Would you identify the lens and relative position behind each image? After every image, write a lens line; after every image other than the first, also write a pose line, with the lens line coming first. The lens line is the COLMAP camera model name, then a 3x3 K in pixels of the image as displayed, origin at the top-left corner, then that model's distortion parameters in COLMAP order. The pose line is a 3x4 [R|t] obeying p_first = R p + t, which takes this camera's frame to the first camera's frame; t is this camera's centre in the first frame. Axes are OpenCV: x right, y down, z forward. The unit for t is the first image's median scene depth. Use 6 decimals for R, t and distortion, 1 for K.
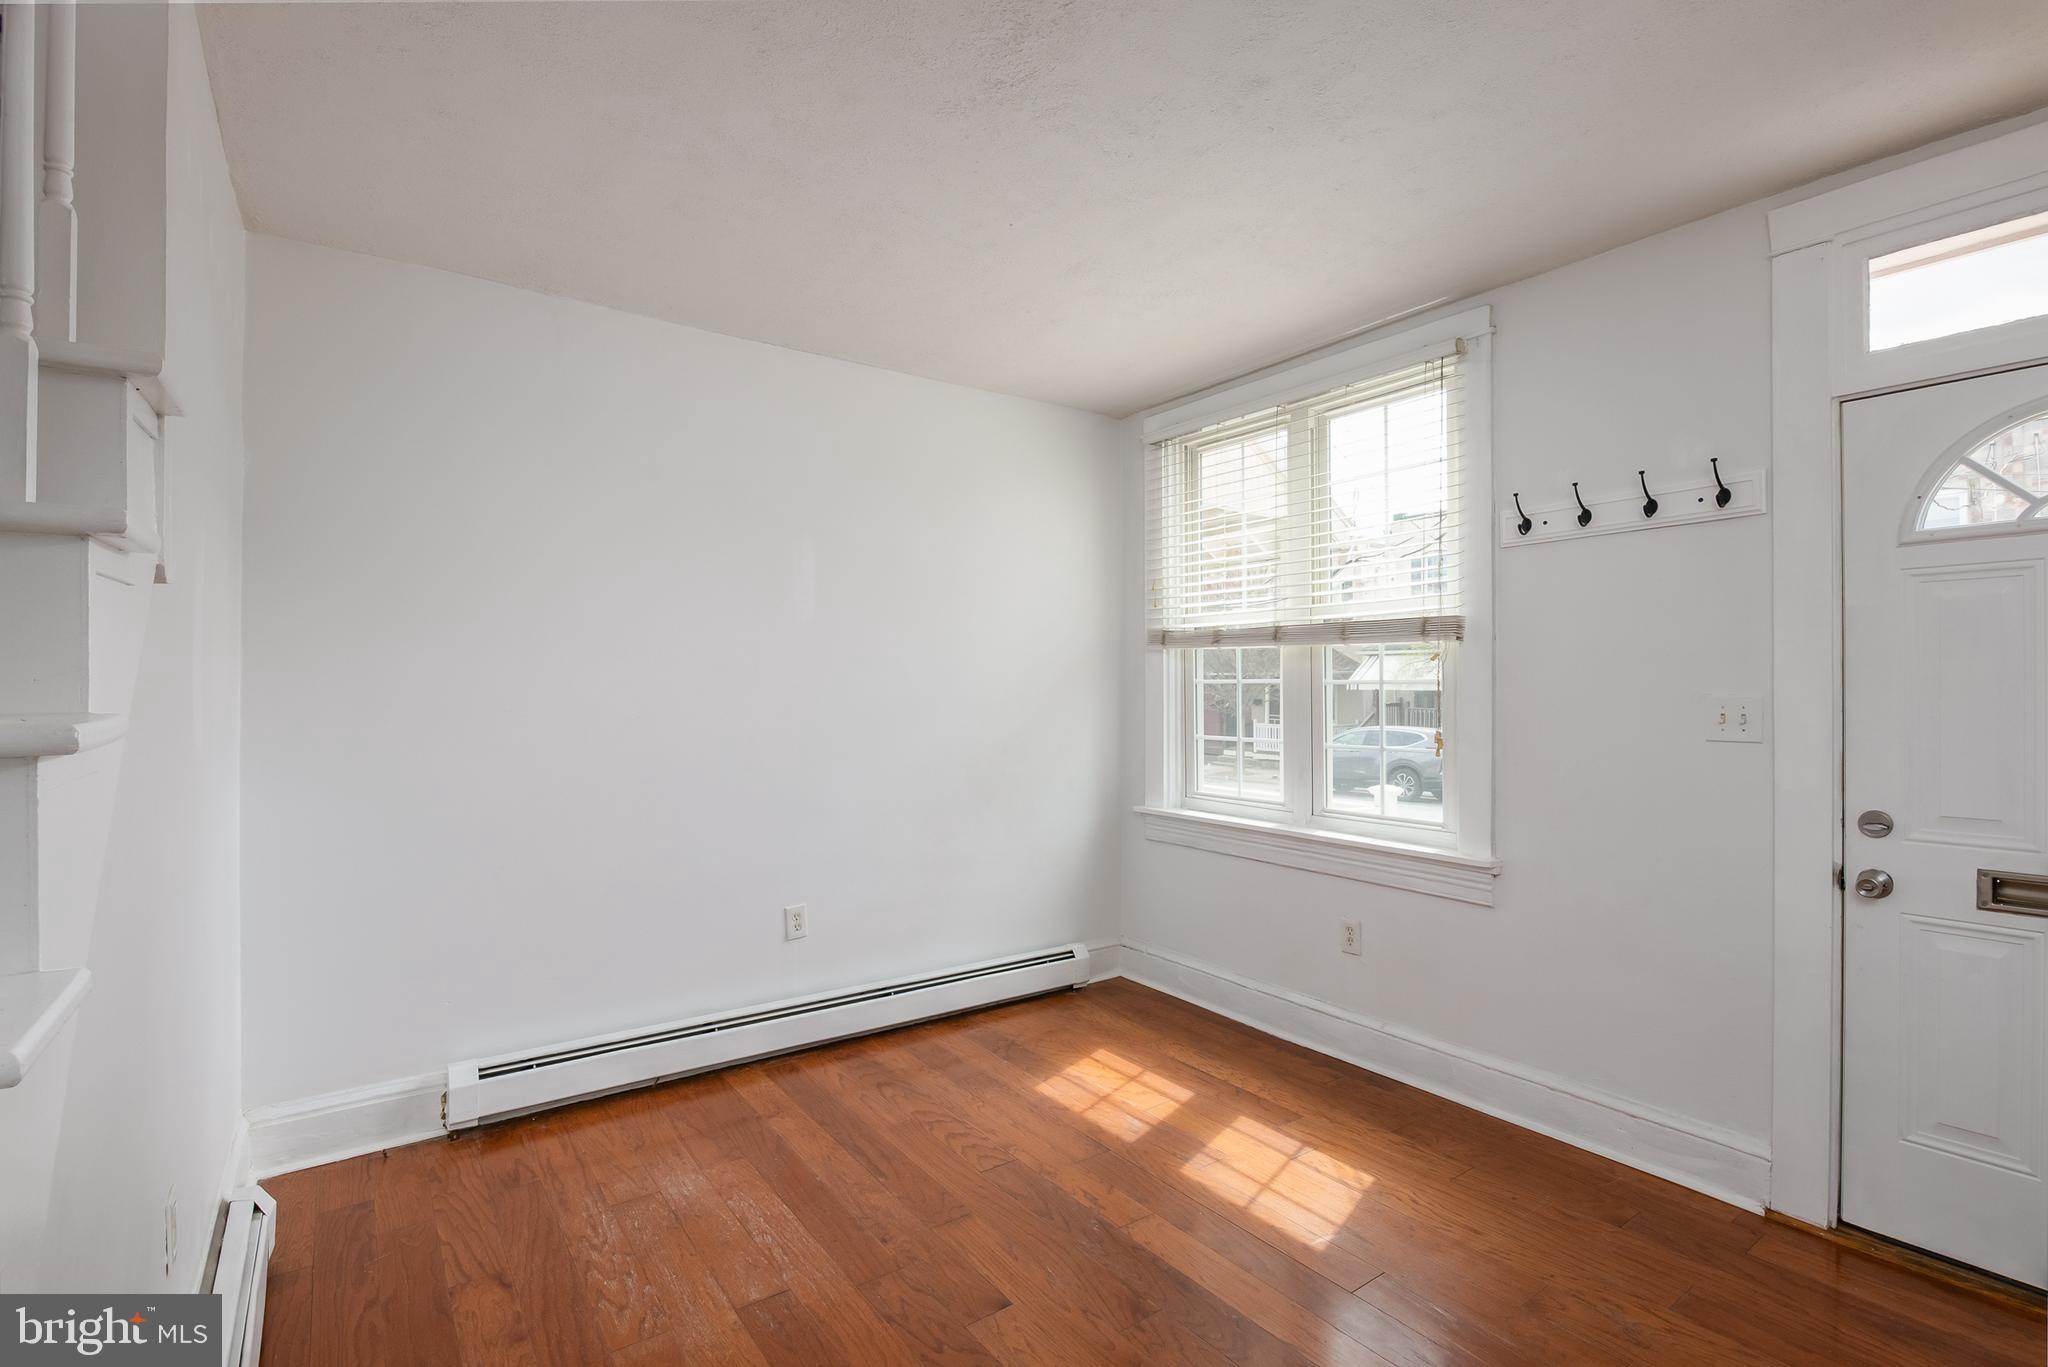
lens RADIAL K [[933.9, 0, 1005.8], [0, 933.9, 685.7], [0, 0, 1]] dist [-0.019090, -0.002285]
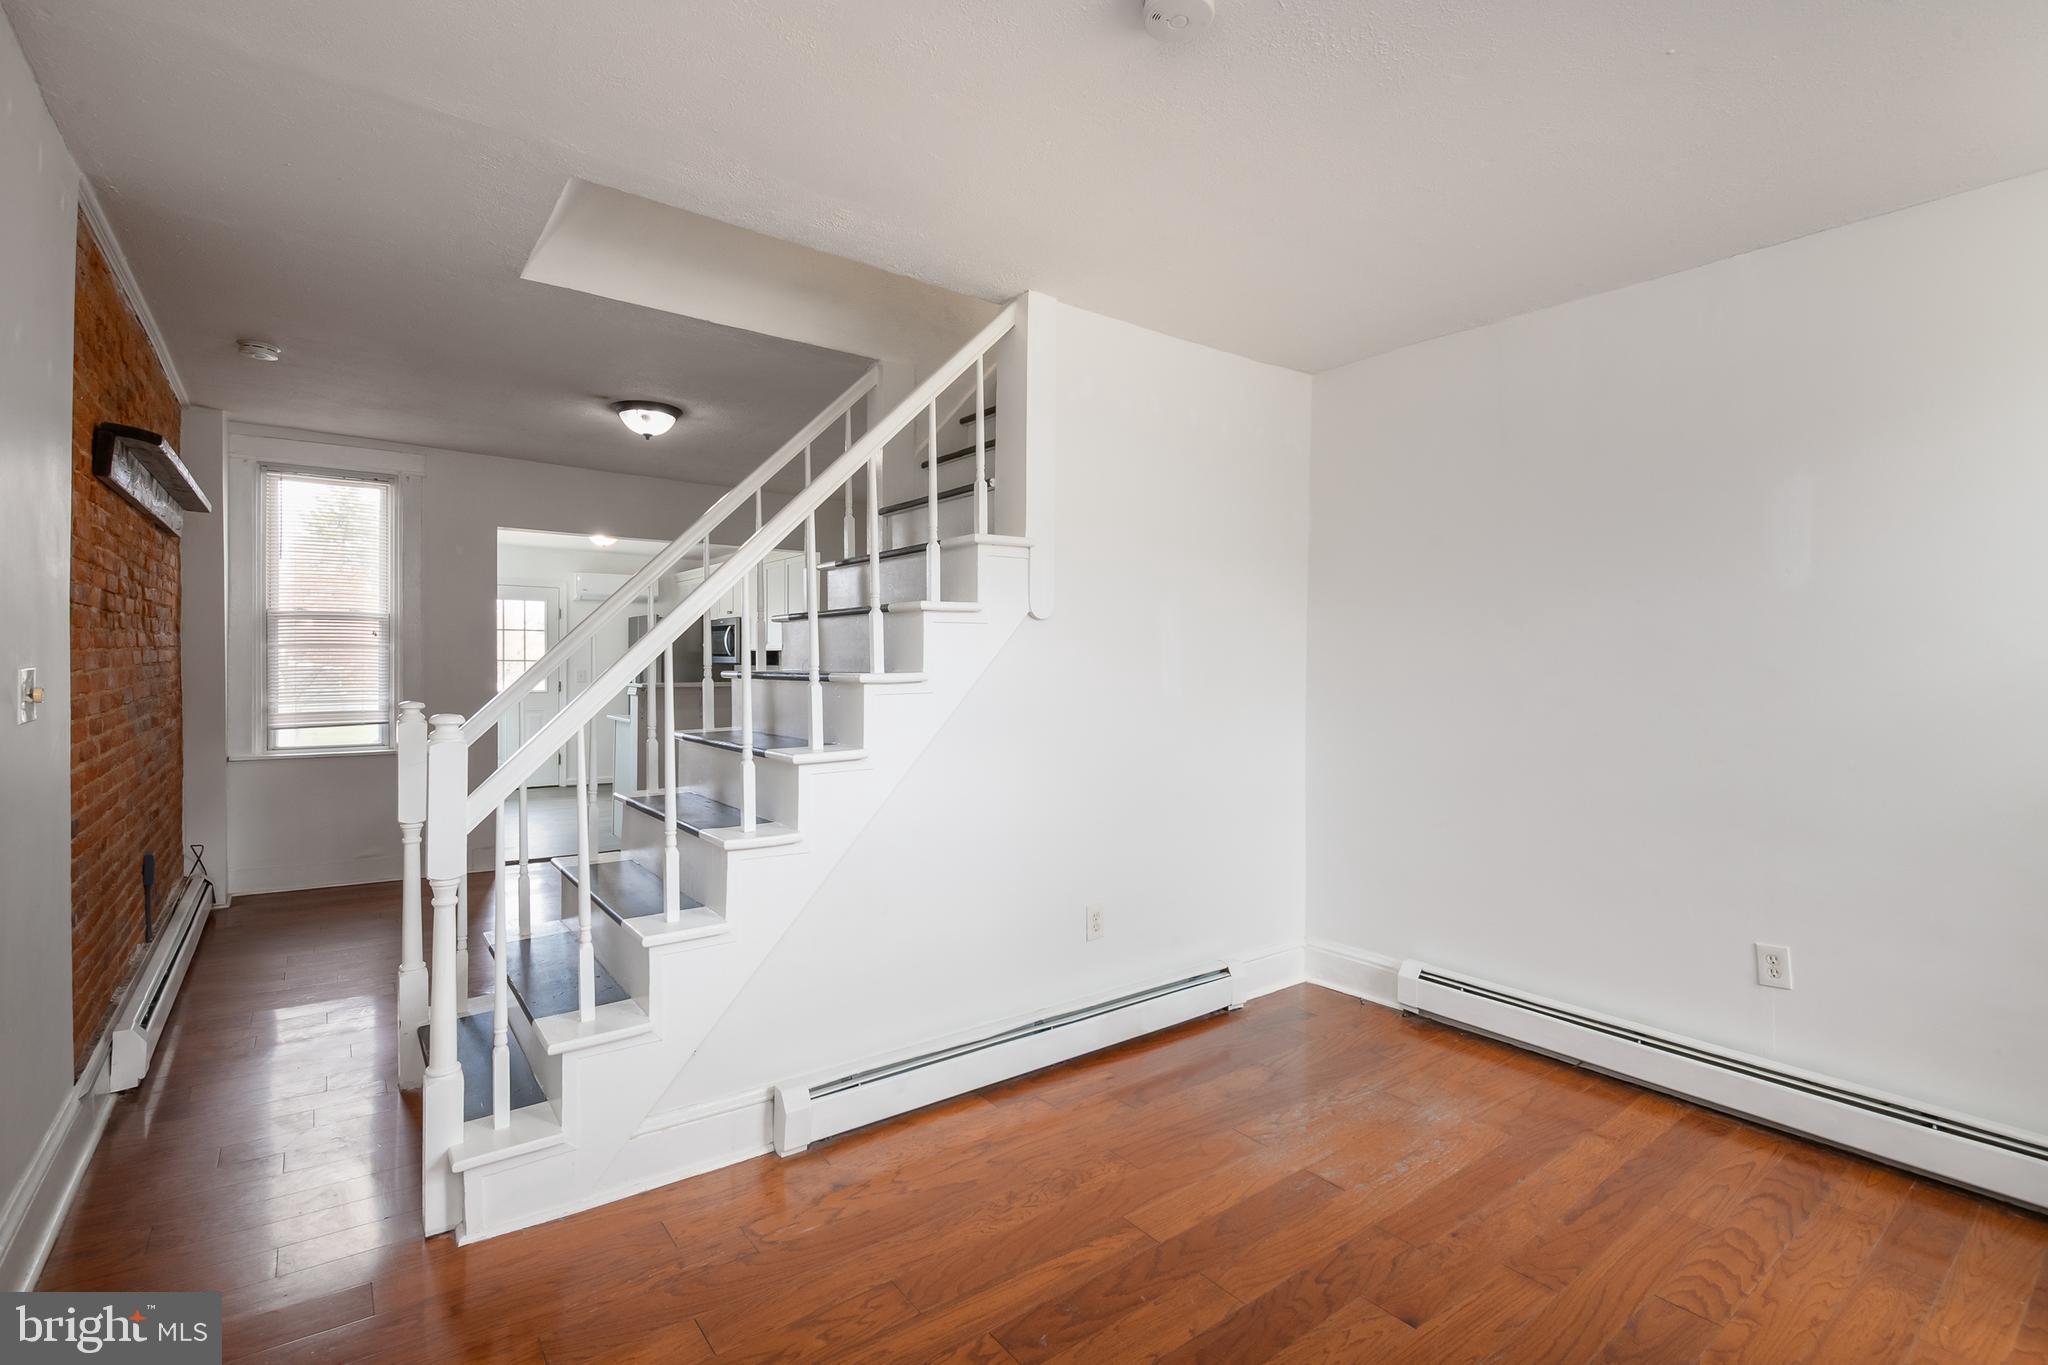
lens RADIAL K [[933.9, 0, 1005.4], [0, 933.9, 669.6], [0, 0, 1]] dist [-0.019090, -0.002285]
pose [[0.013572, 0.014215, -0.999807, 0.660593], [0.000566, 0.999899, 0.014224, -0.013919], [0.999908, -0.000759, 0.013563, 0.402614]]
